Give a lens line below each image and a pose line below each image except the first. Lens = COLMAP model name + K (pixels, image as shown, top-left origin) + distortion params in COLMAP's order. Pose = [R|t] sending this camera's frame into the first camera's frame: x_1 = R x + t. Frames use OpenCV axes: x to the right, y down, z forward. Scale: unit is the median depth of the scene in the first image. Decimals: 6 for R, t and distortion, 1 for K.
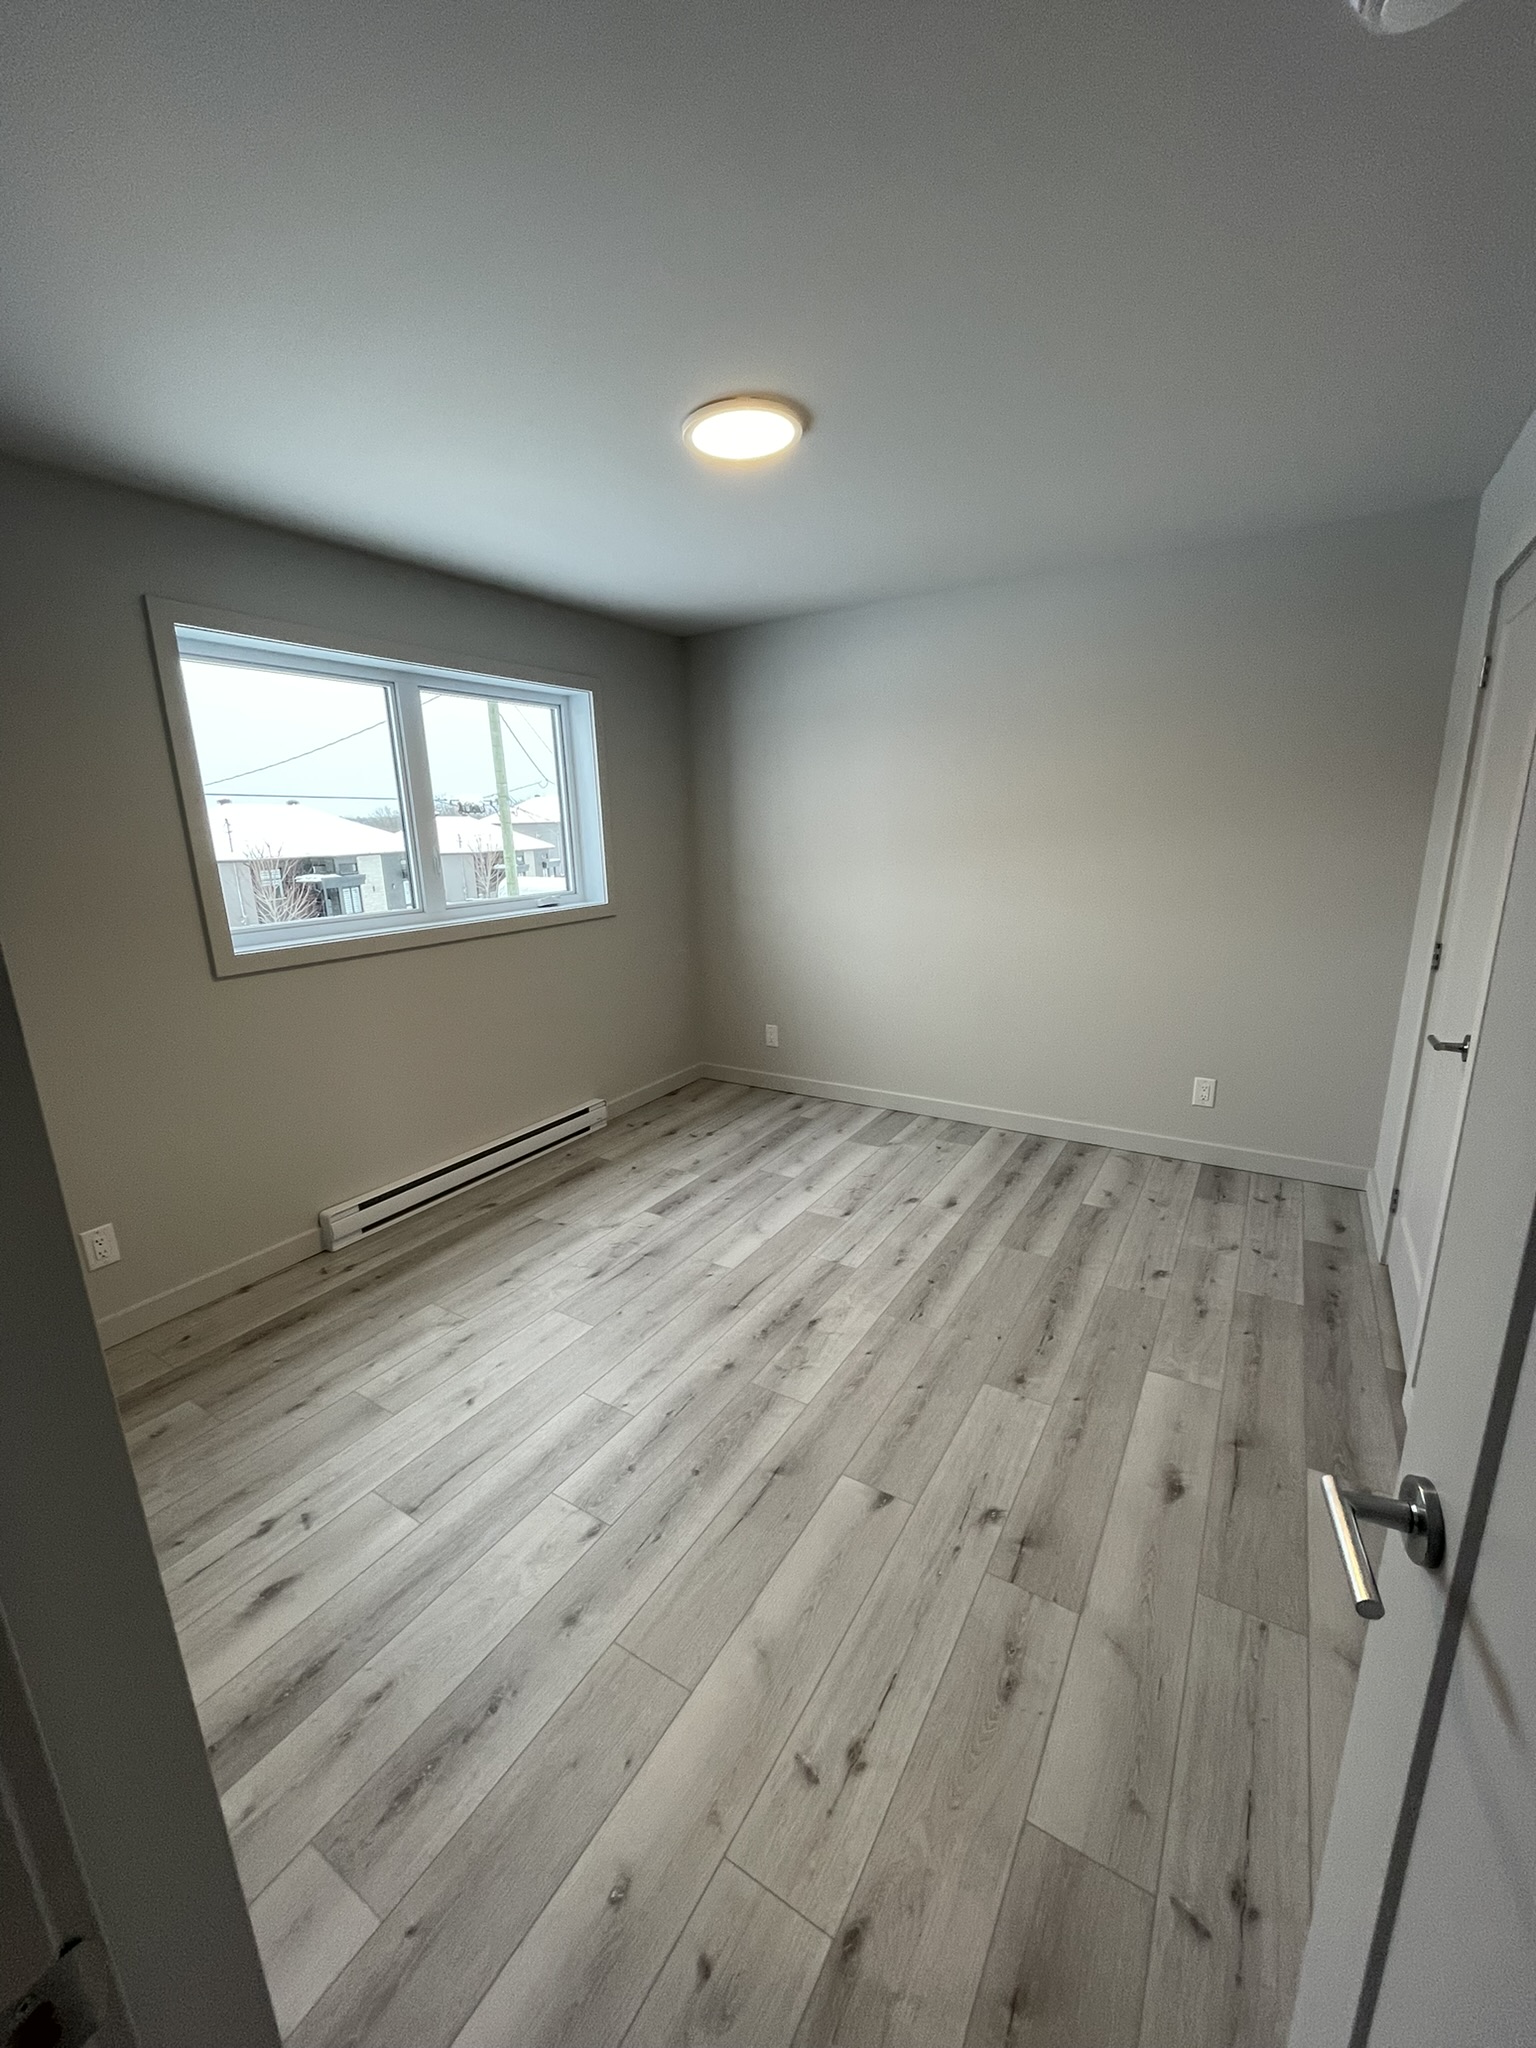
lens RADIAL K [[817.9, 0, 768.0], [0, 817.9, 1024.0], [0, 0, 1]] dist [-0.000927, -0.000071]
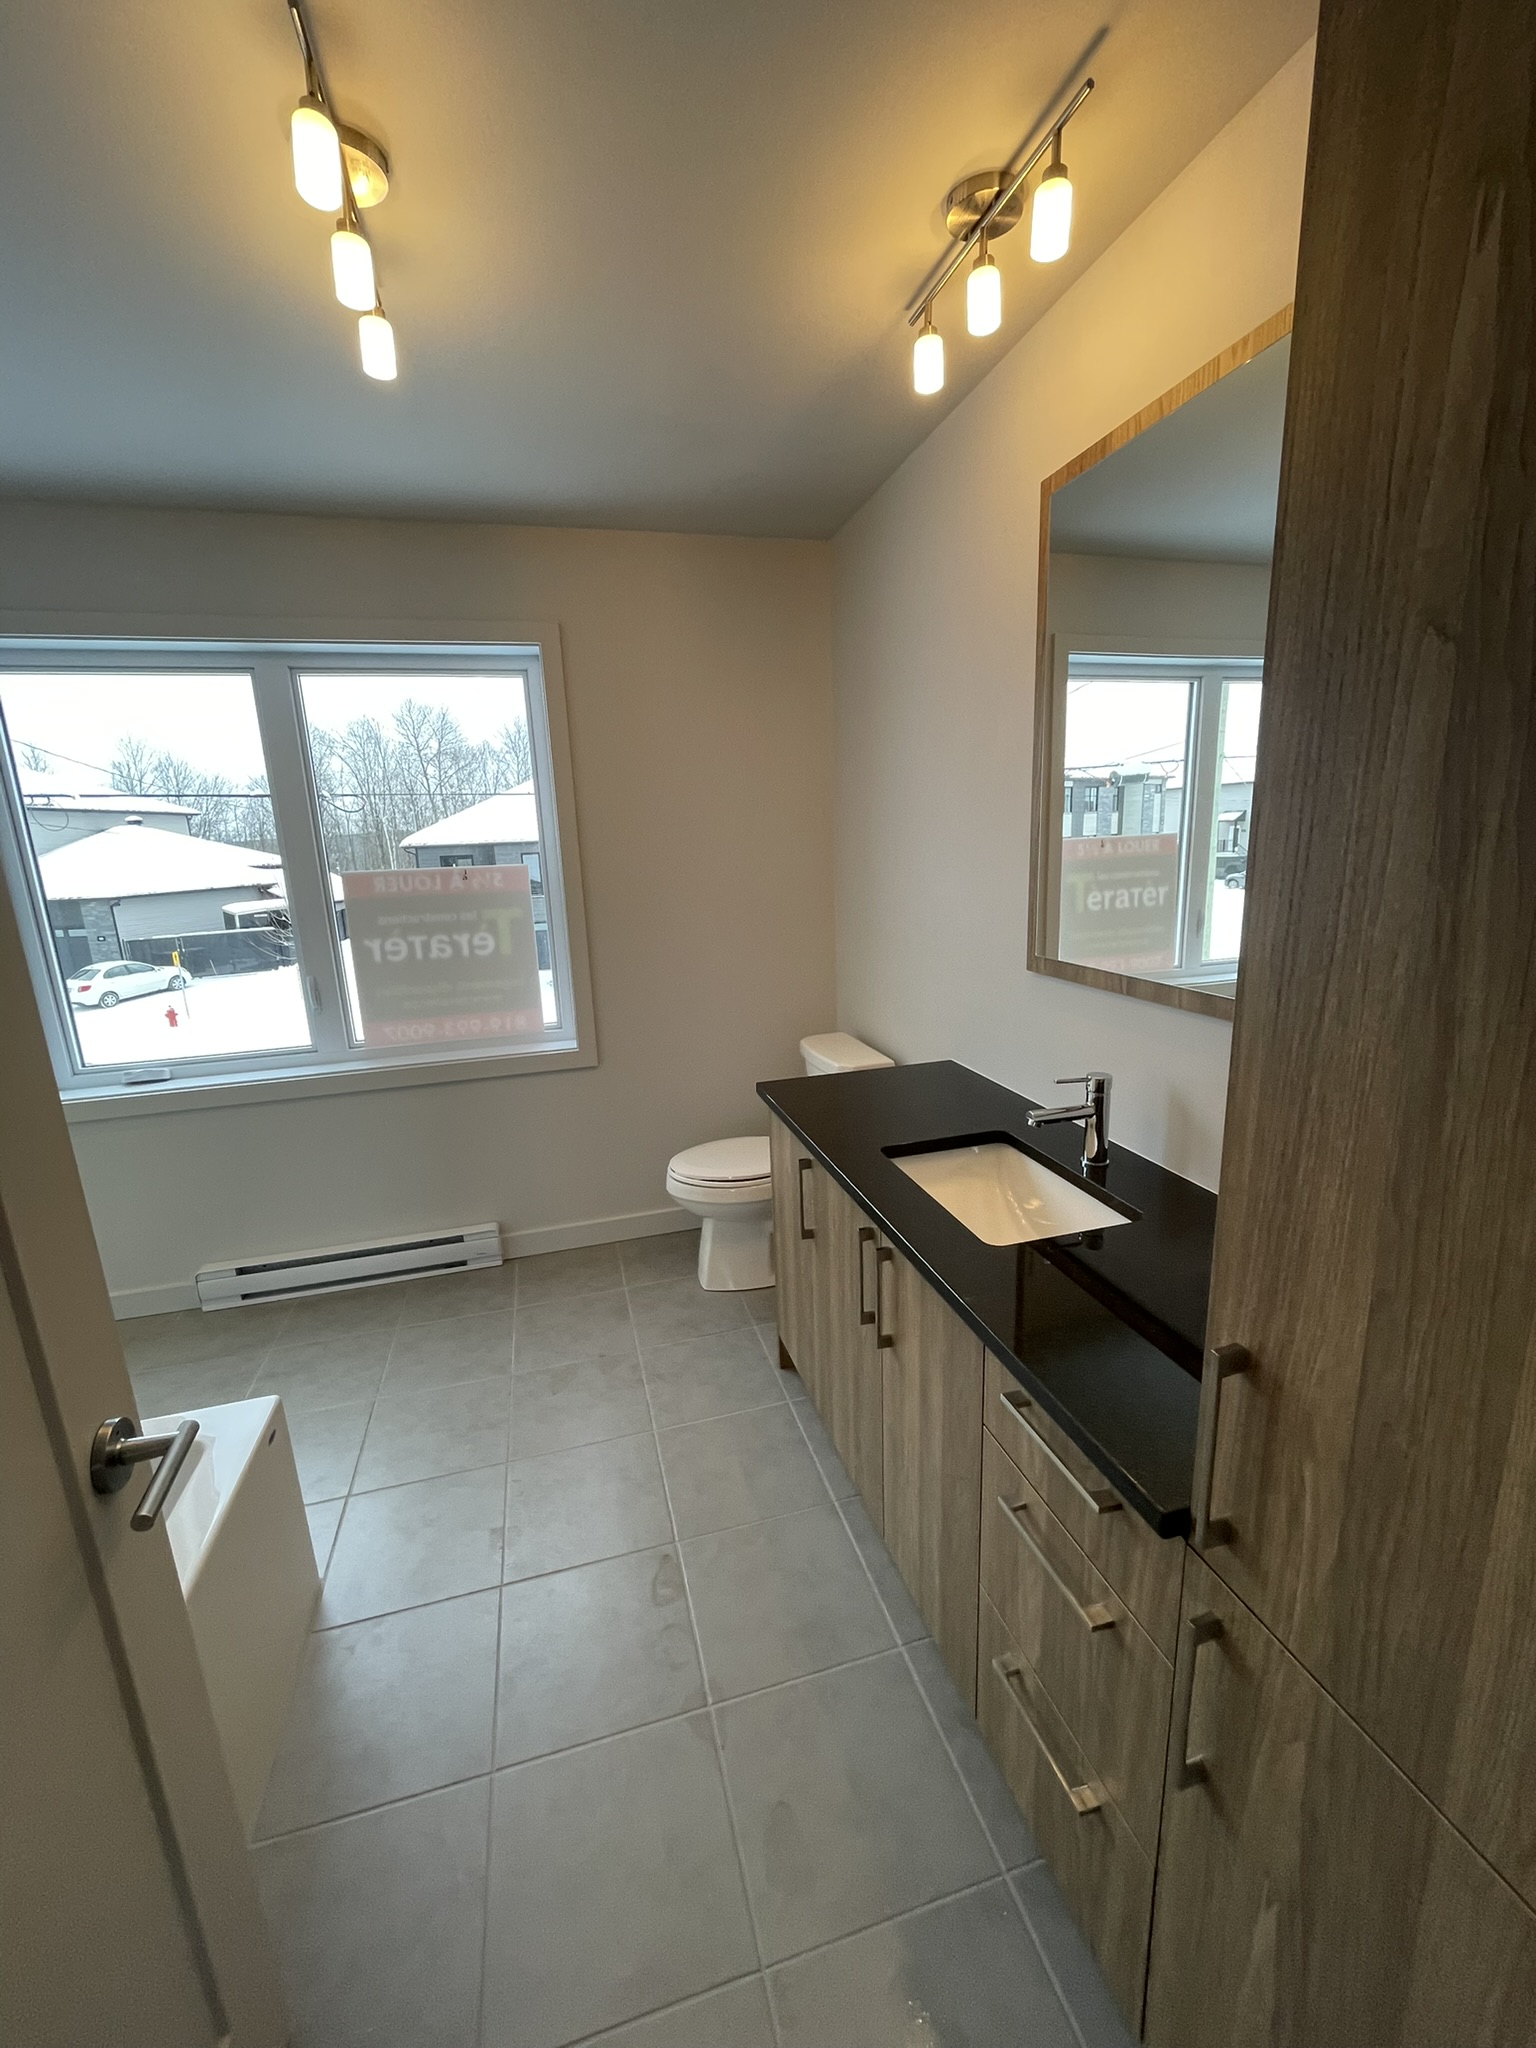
lens RADIAL K [[817.9, 0, 768.0], [0, 817.9, 1024.0], [0, 0, 1]] dist [-0.000927, -0.000071]
pose [[0.731143, 0.156156, -0.664112, 0.472061], [-0.148885, 0.986510, 0.068051, -0.188690], [0.665780, 0.049122, 0.744529, 0.705260]]
